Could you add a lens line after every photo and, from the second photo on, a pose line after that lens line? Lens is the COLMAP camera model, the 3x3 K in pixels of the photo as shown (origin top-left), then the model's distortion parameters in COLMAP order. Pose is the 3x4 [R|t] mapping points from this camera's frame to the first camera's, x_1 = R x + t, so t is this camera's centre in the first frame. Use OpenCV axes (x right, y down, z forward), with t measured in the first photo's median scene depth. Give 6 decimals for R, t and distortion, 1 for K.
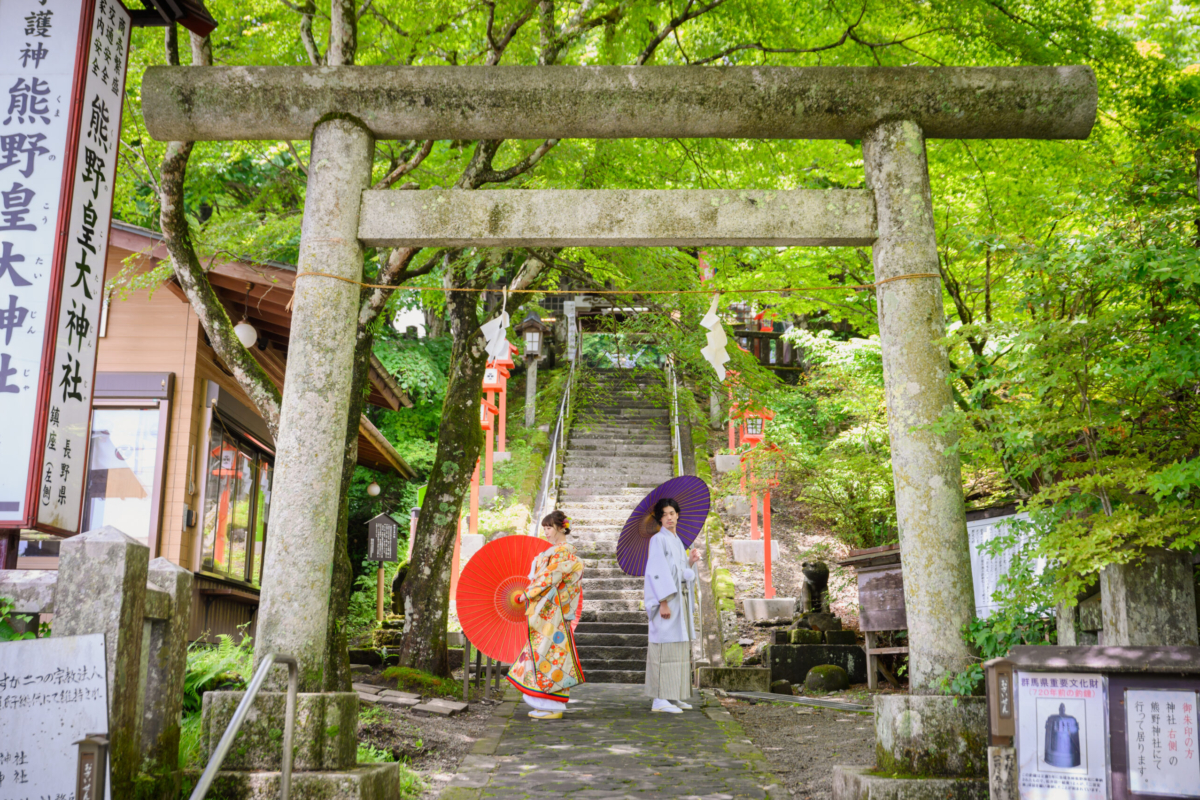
lens RADIAL K [[1292.9, 0, 597.2], [0, 1292.9, 397.6], [0, 0, 1]] dist [-0.006353, 0.000000]
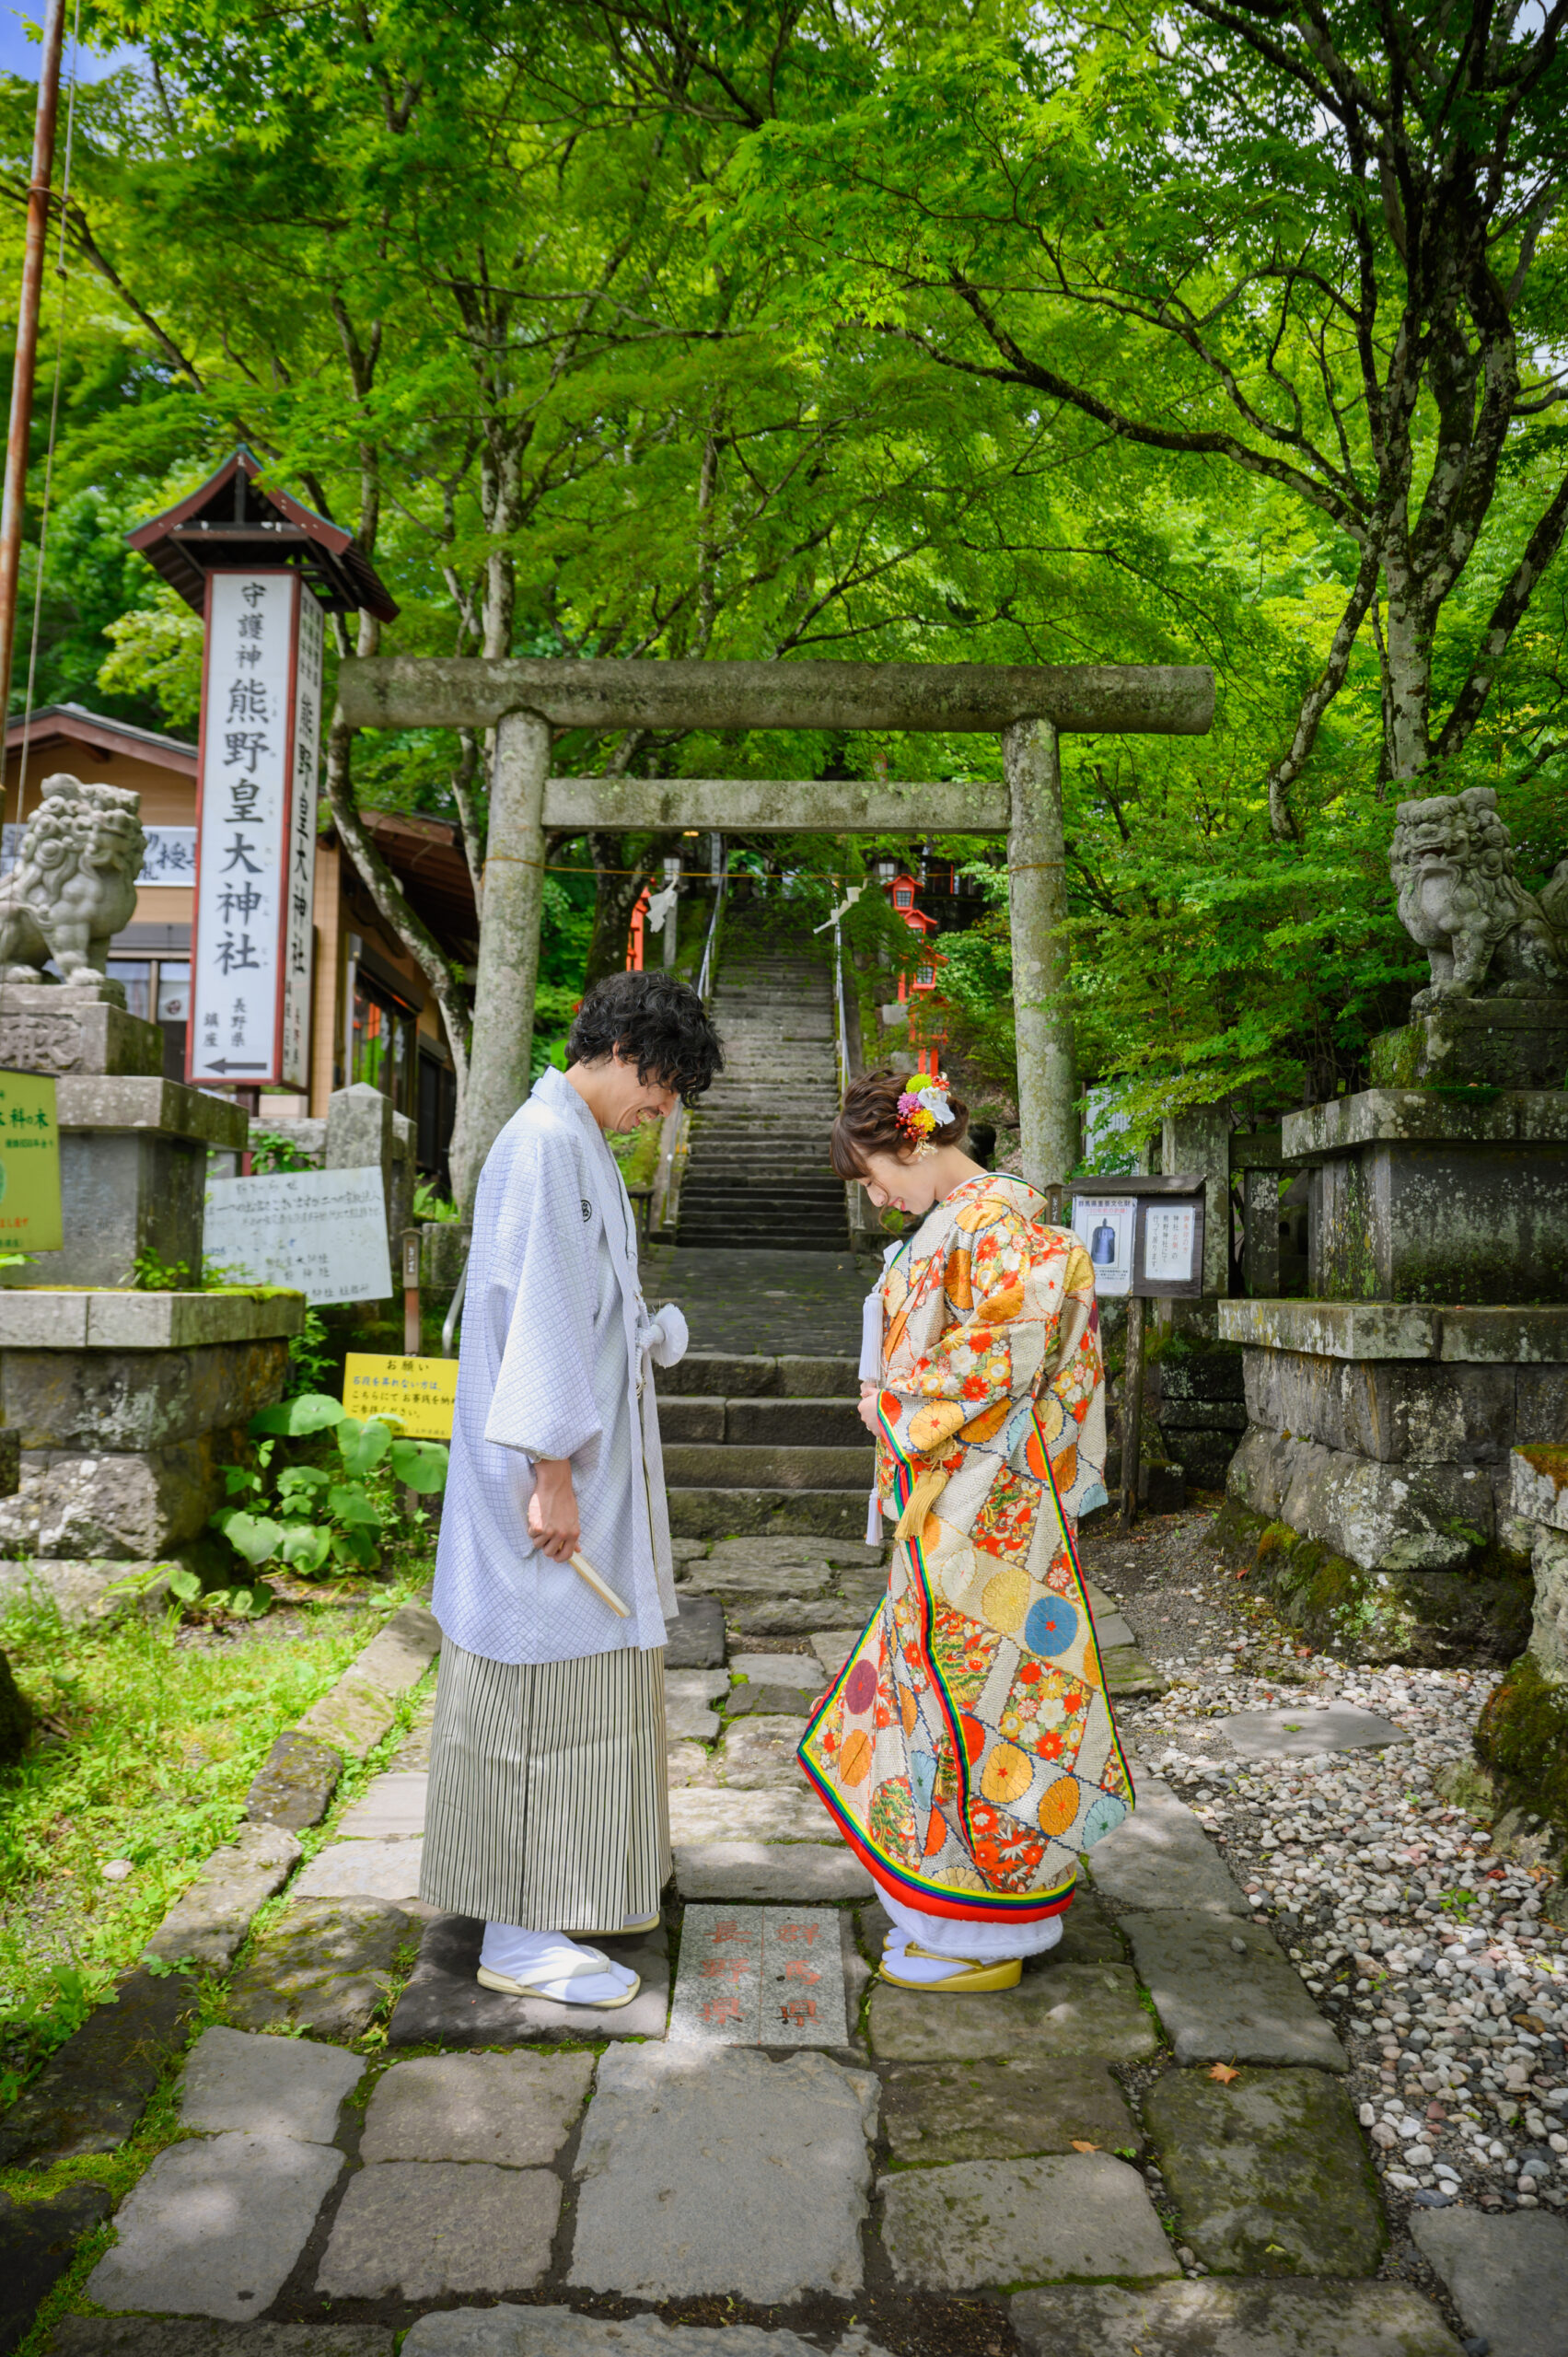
lens RADIAL K [[1684.0, 0, 778.6], [0, 1684.0, 1176.8], [0, 0, 1]] dist [-0.003963, -0.000186]
pose [[0.999730, 0.004350, 0.022847, -0.014563], [-0.007796, 0.988202, 0.152956, -0.047490], [-0.021912, -0.153093, 0.987969, -0.471280]]
